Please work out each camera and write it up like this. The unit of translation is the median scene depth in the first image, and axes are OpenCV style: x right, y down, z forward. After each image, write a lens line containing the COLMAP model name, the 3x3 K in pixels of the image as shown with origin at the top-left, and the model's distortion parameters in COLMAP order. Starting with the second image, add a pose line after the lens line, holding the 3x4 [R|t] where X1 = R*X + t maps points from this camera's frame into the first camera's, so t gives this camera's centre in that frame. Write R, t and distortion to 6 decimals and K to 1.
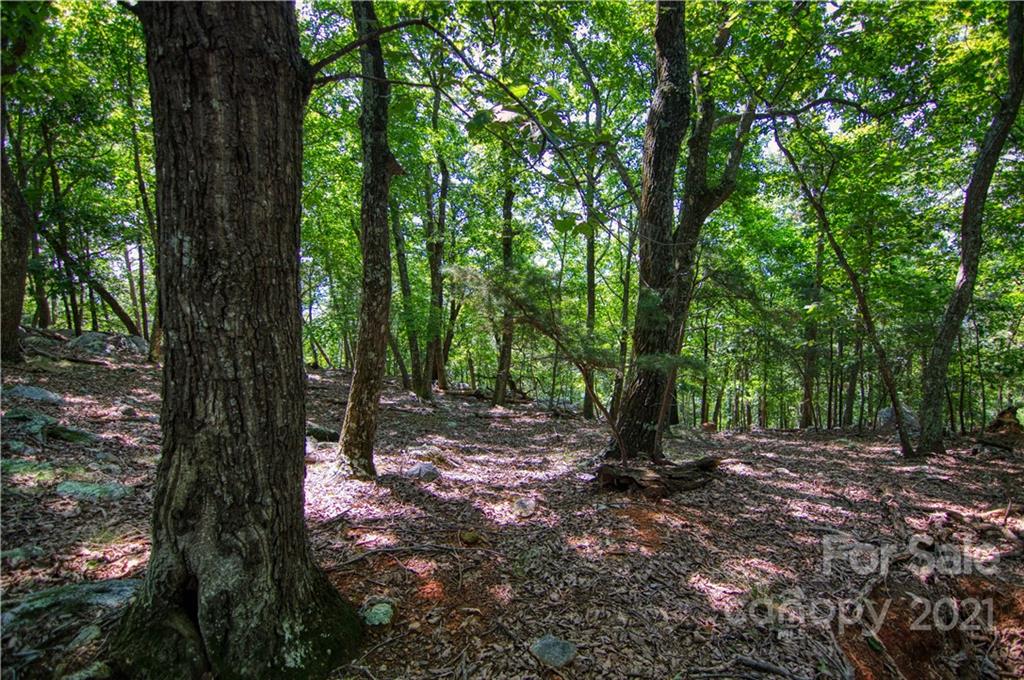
lens RADIAL K [[501.6, 0, 515.9], [0, 501.6, 340.9], [0, 0, 1]] dist [-0.003159, -0.010834]
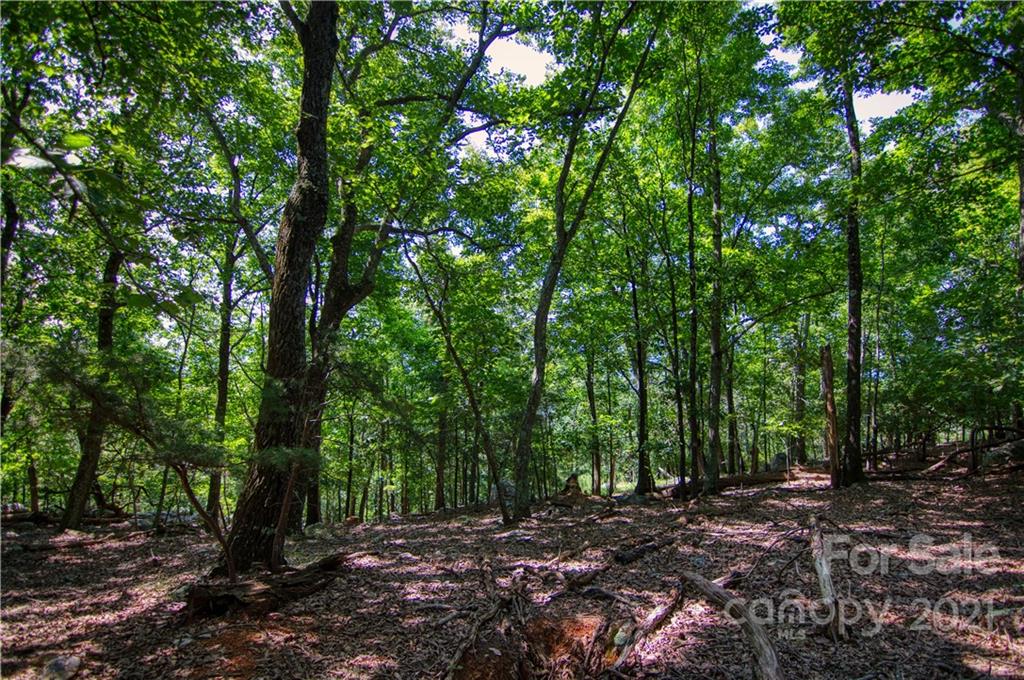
lens RADIAL K [[501.6, 0, 515.9], [0, 501.6, 340.9], [0, 0, 1]] dist [-0.003159, -0.010834]
pose [[0.785853, 0.077305, 0.613562, 0.023560], [0.034480, 0.985135, -0.168283, 0.000954], [-0.617451, 0.153401, 0.771506, -0.013476]]
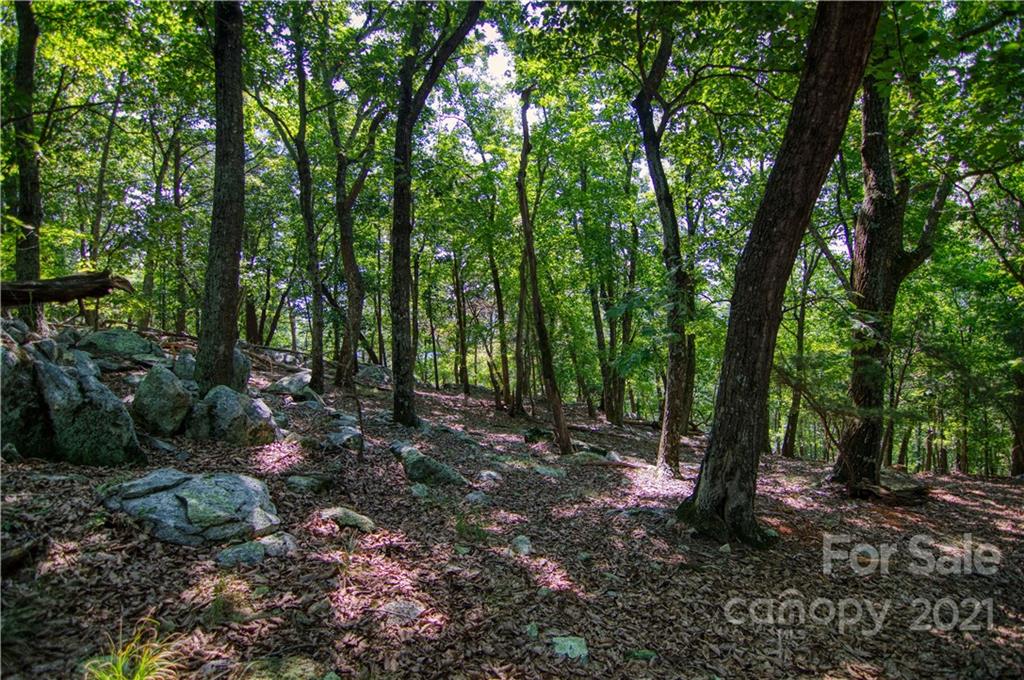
lens RADIAL K [[501.6, 0, 515.9], [0, 501.6, 340.9], [0, 0, 1]] dist [-0.003159, -0.010834]
pose [[0.963858, 0.004121, -0.266383, -0.177366], [-0.017786, 0.998645, -0.048906, -0.037918], [0.265821, 0.051876, 0.962626, -0.332174]]
